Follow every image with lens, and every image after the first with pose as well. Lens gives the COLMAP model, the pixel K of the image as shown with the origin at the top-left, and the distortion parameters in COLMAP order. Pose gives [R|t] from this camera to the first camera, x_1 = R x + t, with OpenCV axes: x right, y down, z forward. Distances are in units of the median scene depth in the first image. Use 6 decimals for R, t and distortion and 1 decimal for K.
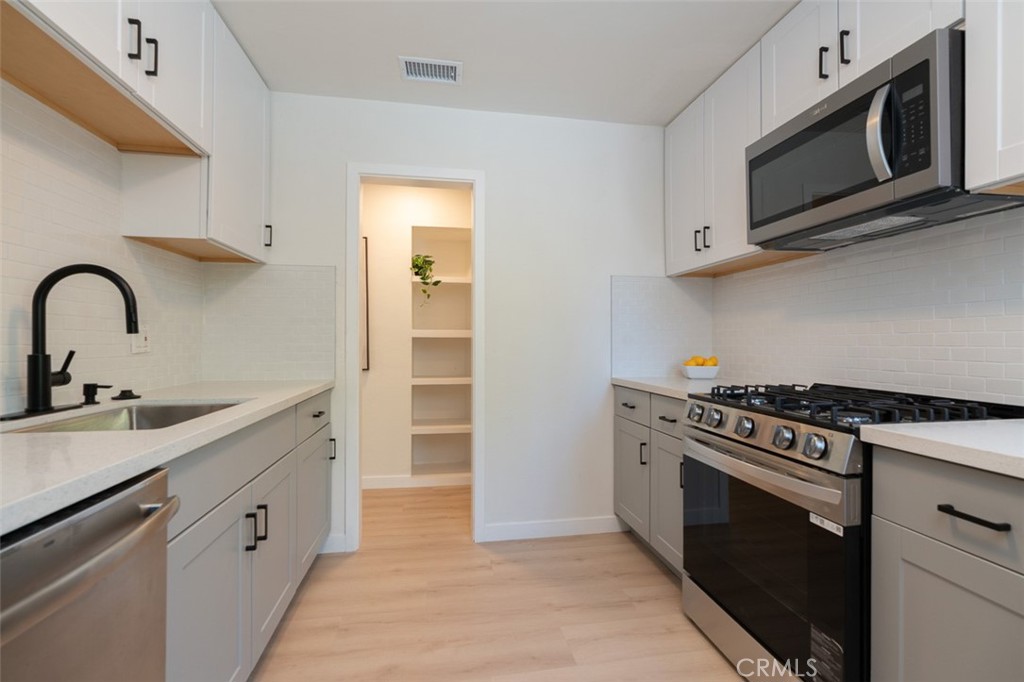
lens RADIAL K [[466.0, 0, 514.6], [0, 466.0, 341.2], [0, 0, 1]] dist [-0.001832, 0.001464]
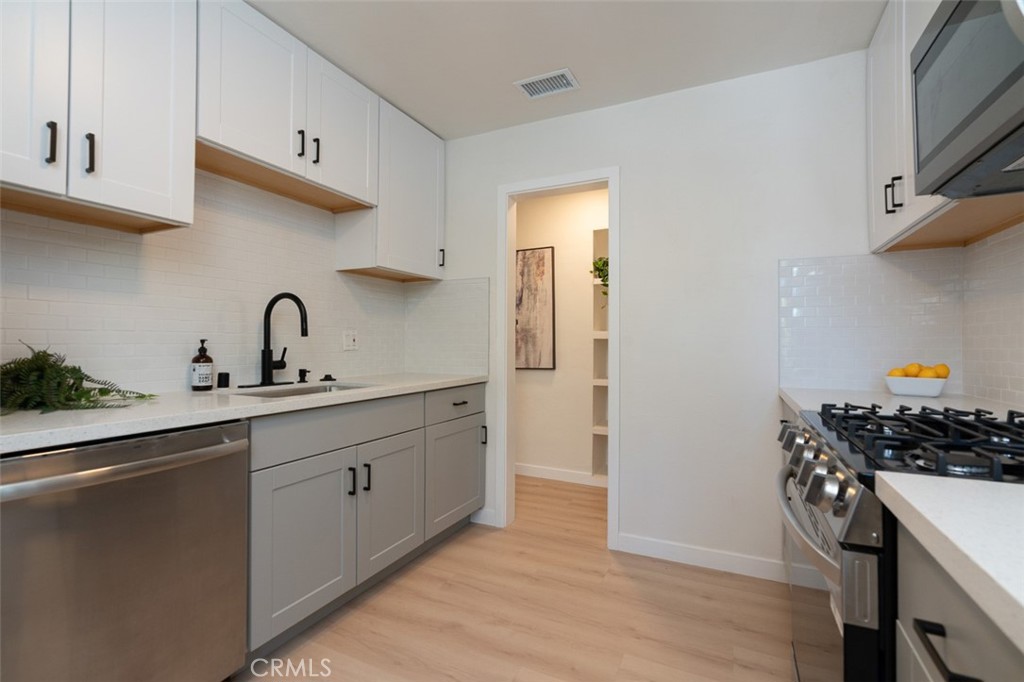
lens RADIAL K [[466.0, 0, 508.3], [0, 466.0, 340.6], [0, 0, 1]] dist [-0.001832, 0.001464]
pose [[0.809060, -0.003256, -0.587717, 0.363406], [-0.000392, 0.999981, -0.006079, 0.003477], [0.587726, 0.005148, 0.809044, 0.098678]]
